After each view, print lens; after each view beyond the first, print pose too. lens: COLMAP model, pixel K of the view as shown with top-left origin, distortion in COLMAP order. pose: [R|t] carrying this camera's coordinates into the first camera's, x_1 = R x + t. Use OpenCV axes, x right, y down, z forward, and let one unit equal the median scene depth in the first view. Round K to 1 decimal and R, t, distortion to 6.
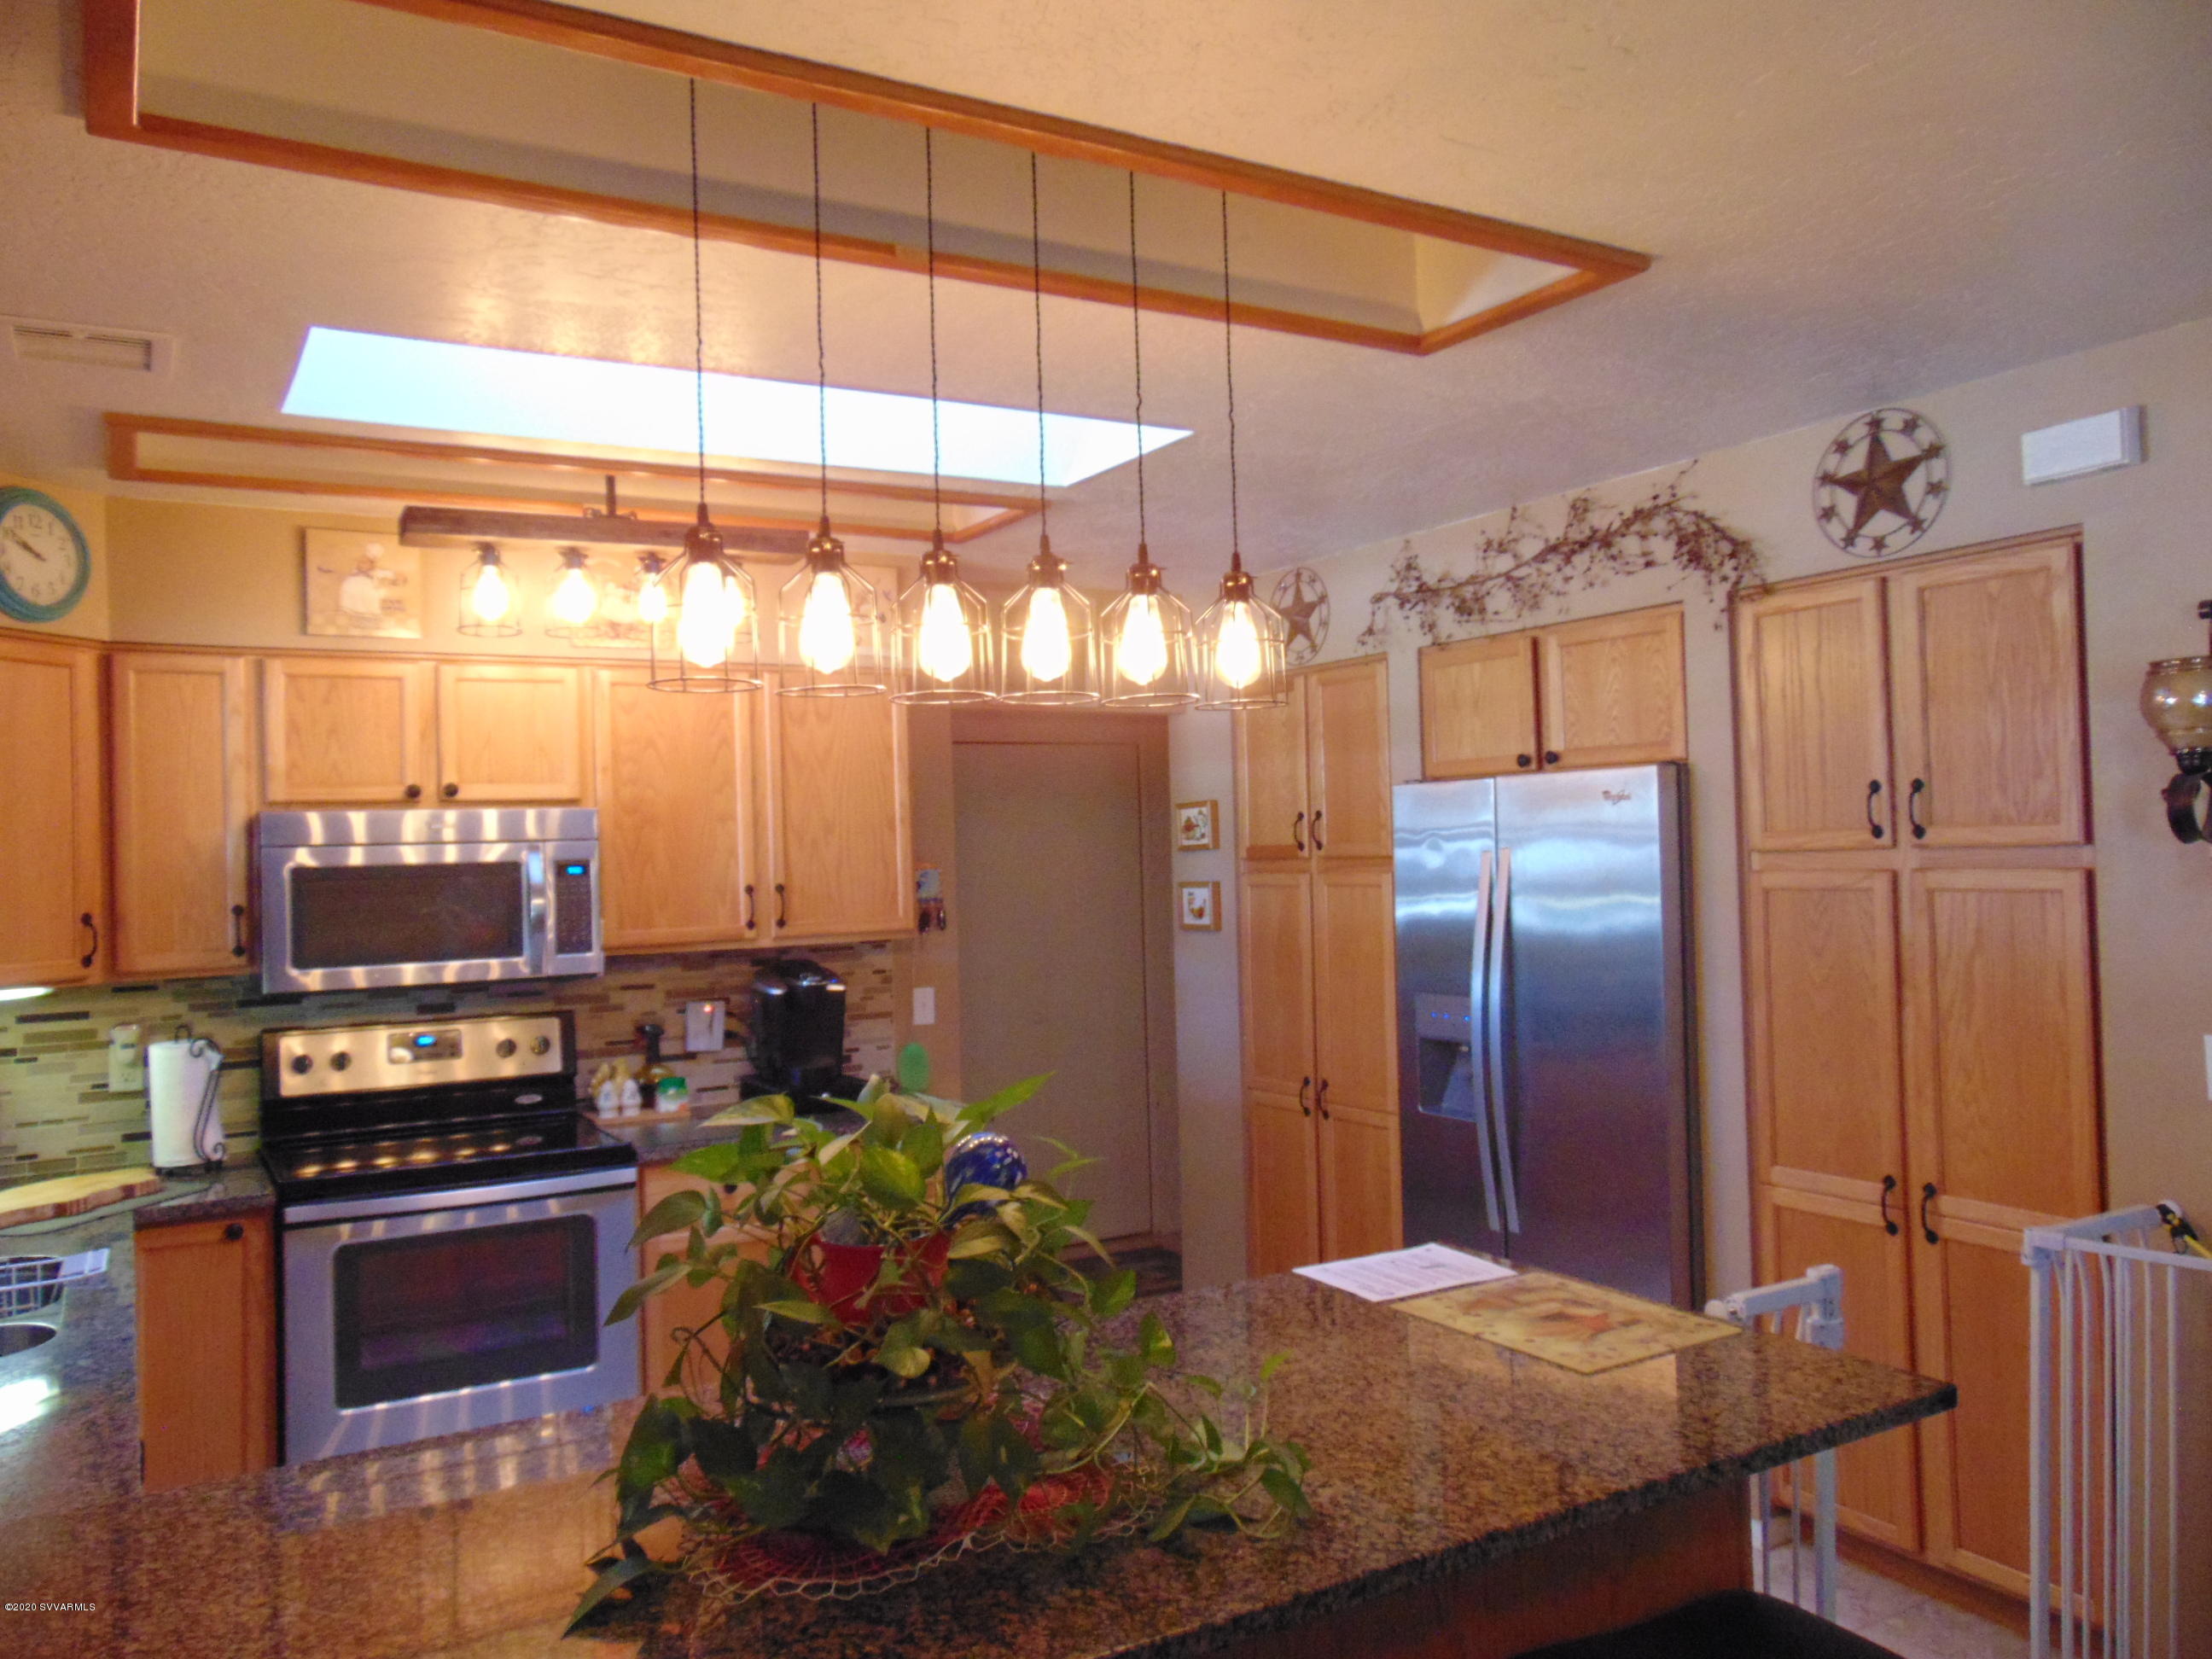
lens RADIAL K [[1651.1, 0, 1092.8], [0, 1651.1, 820.3], [0, 0, 1]] dist [-0.036341, 0.083195]
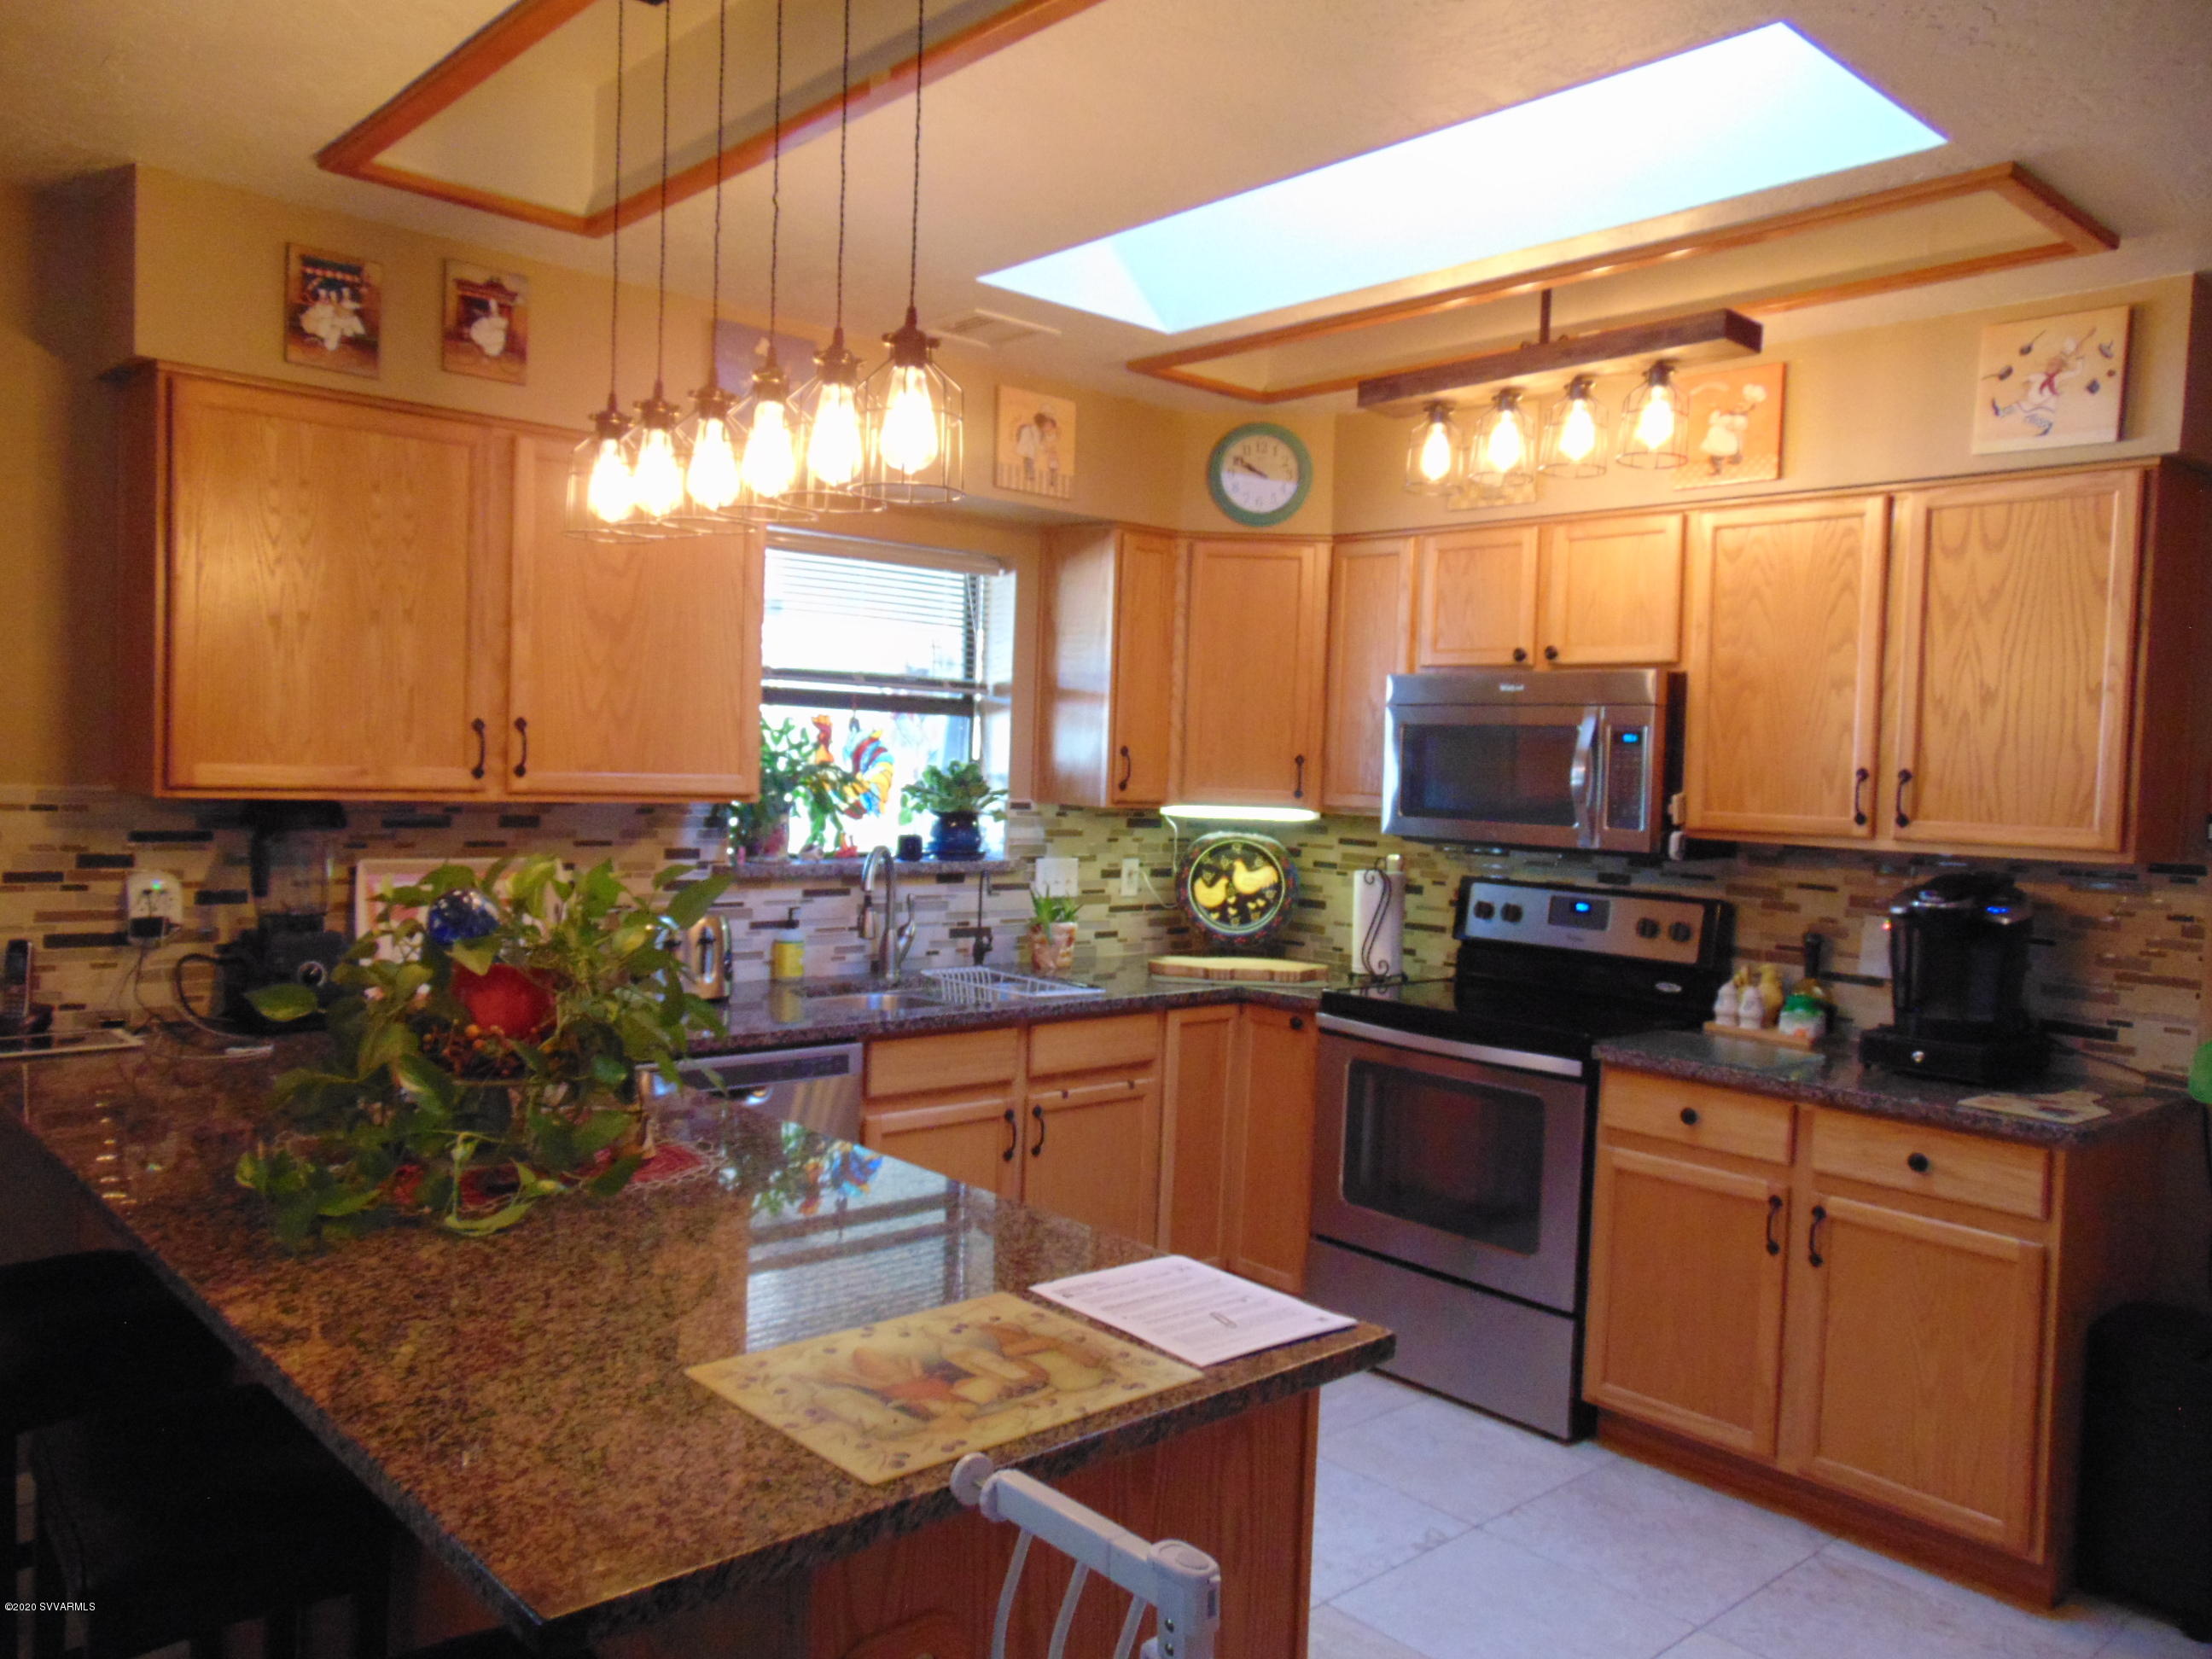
lens RADIAL K [[1651.1, 0, 1092.8], [0, 1651.1, 820.3], [0, 0, 1]] dist [-0.036341, 0.083195]
pose [[0.202559, 0.073101, -0.976538, 0.544609], [-0.023201, 0.997288, 0.069842, 0.019862], [0.978995, 0.008510, 0.203705, 0.543387]]
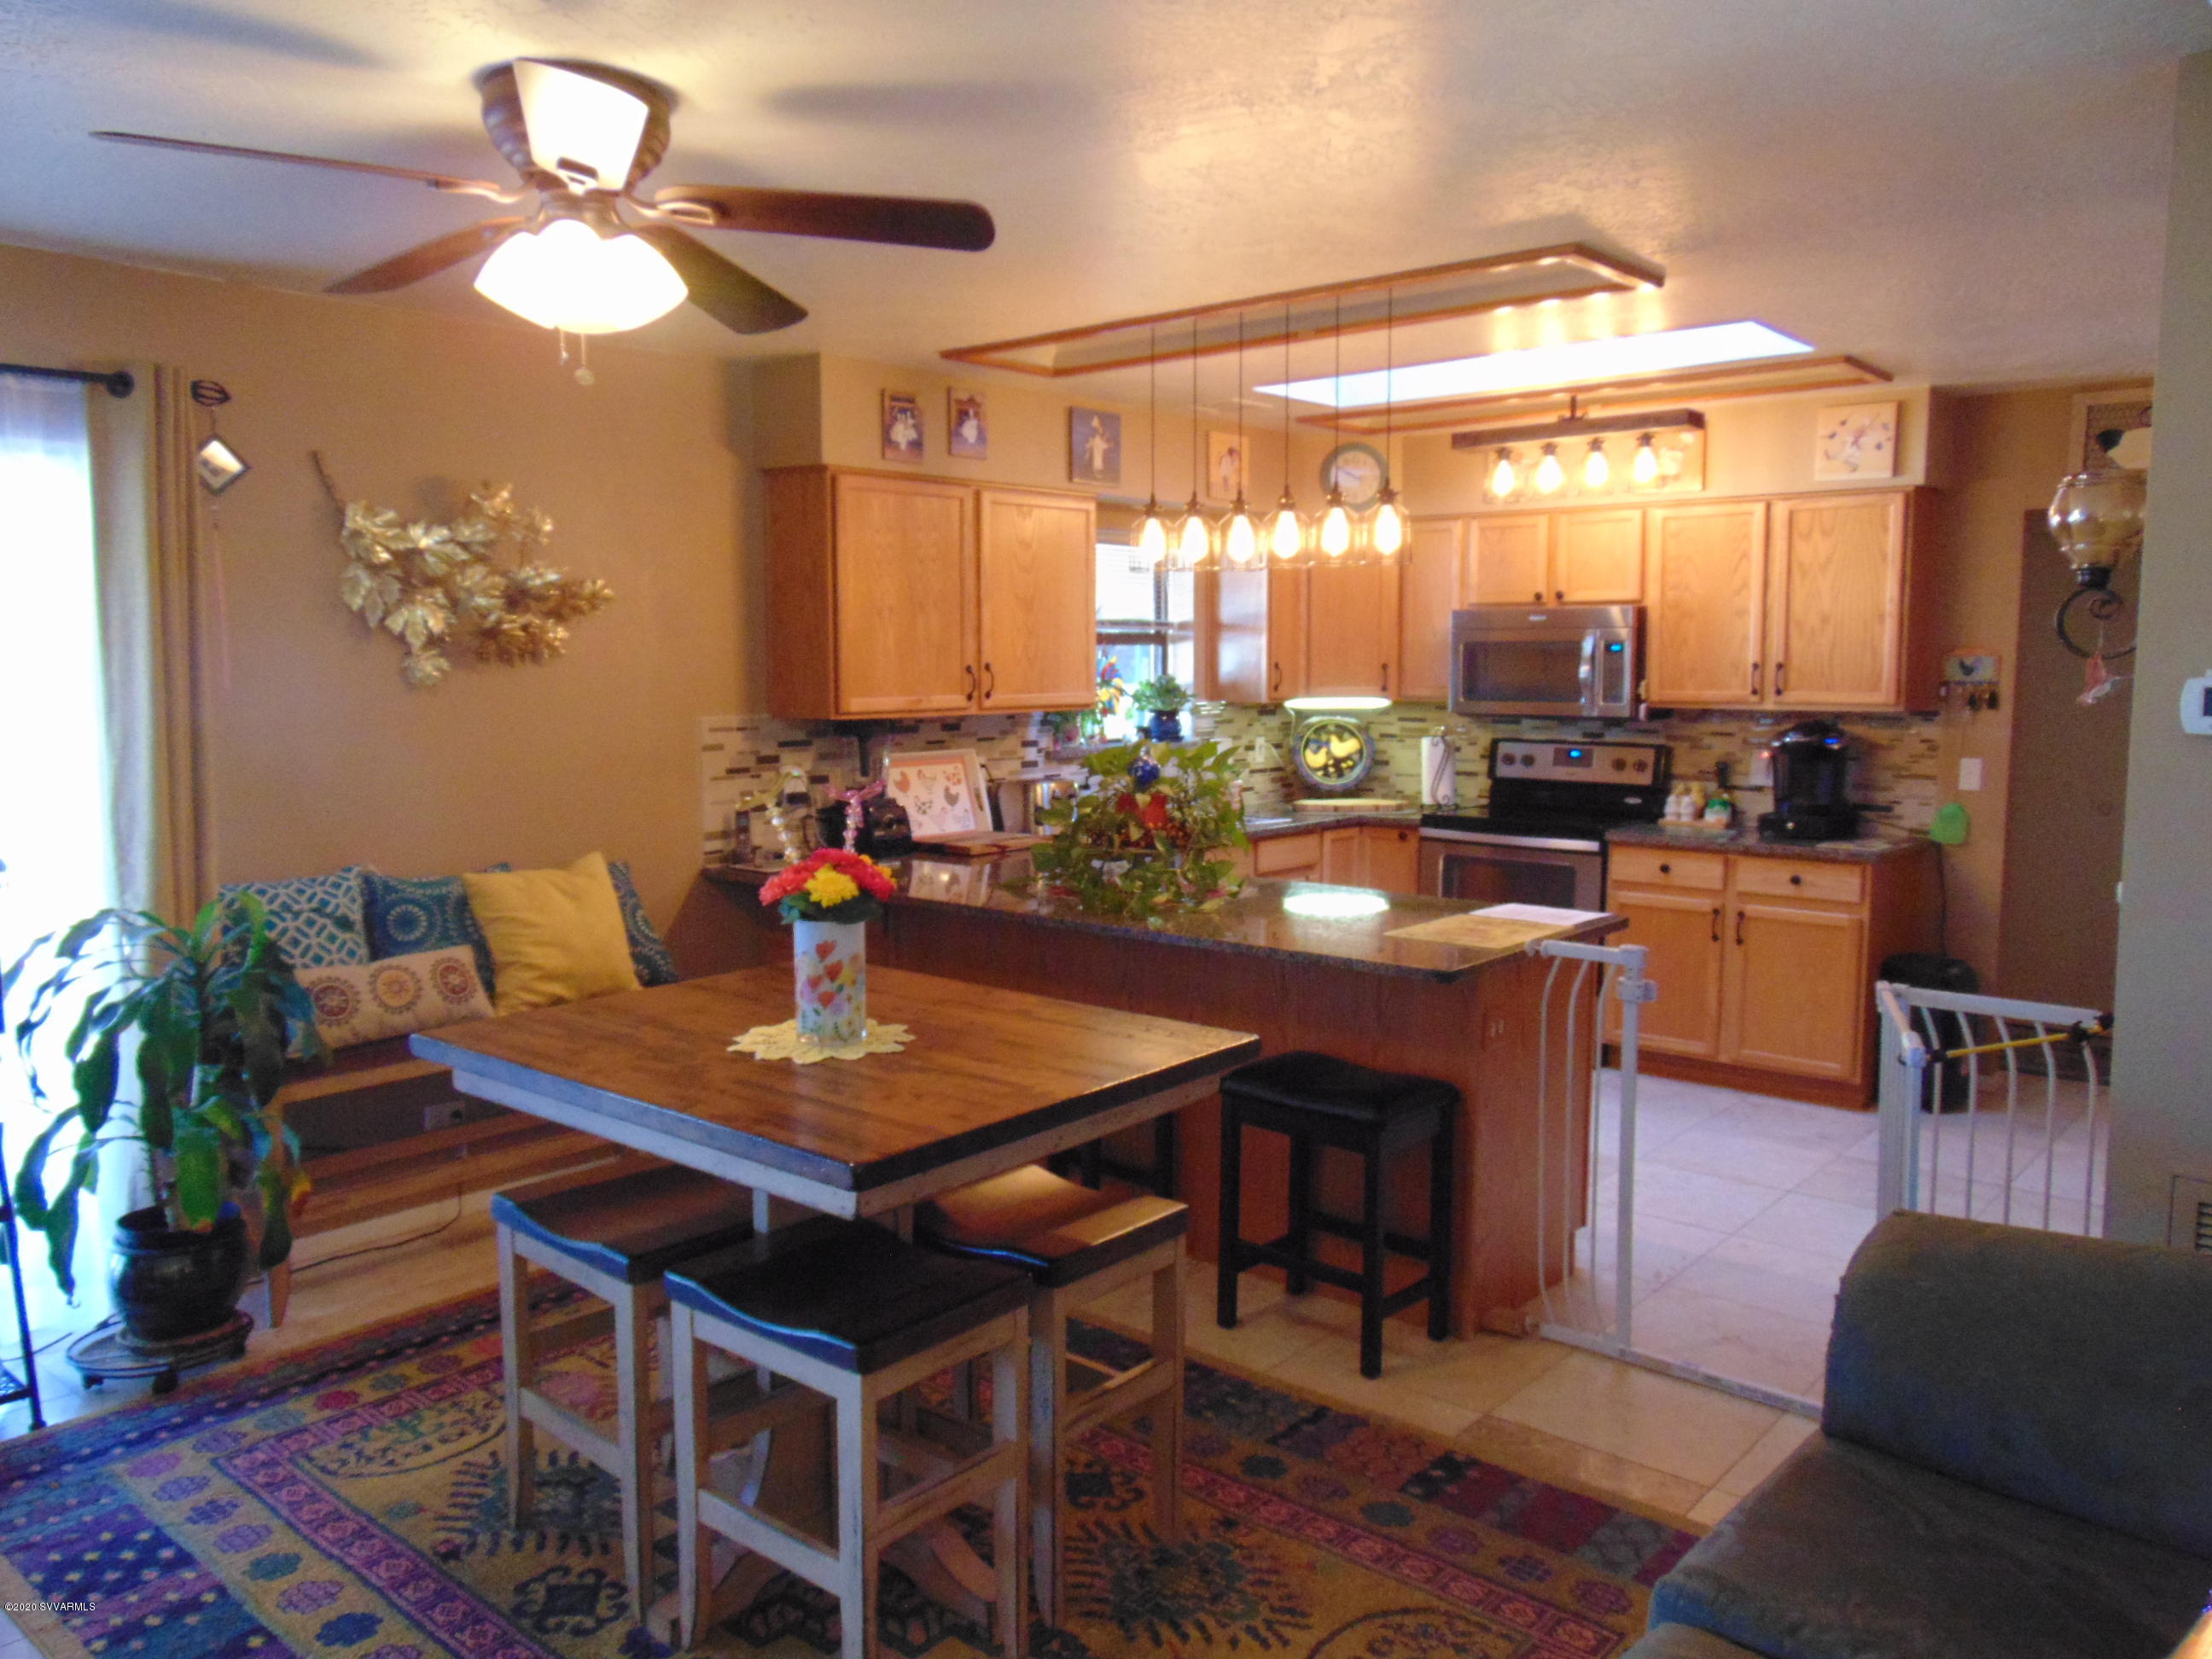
lens RADIAL K [[1651.1, 0, 1092.8], [0, 1651.1, 820.3], [0, 0, 1]] dist [-0.036341, 0.083195]
pose [[0.319985, 0.123751, -0.939306, 1.010933], [0.010020, 0.990935, 0.133966, -0.020940], [0.947370, -0.052279, 0.315844, 0.062779]]
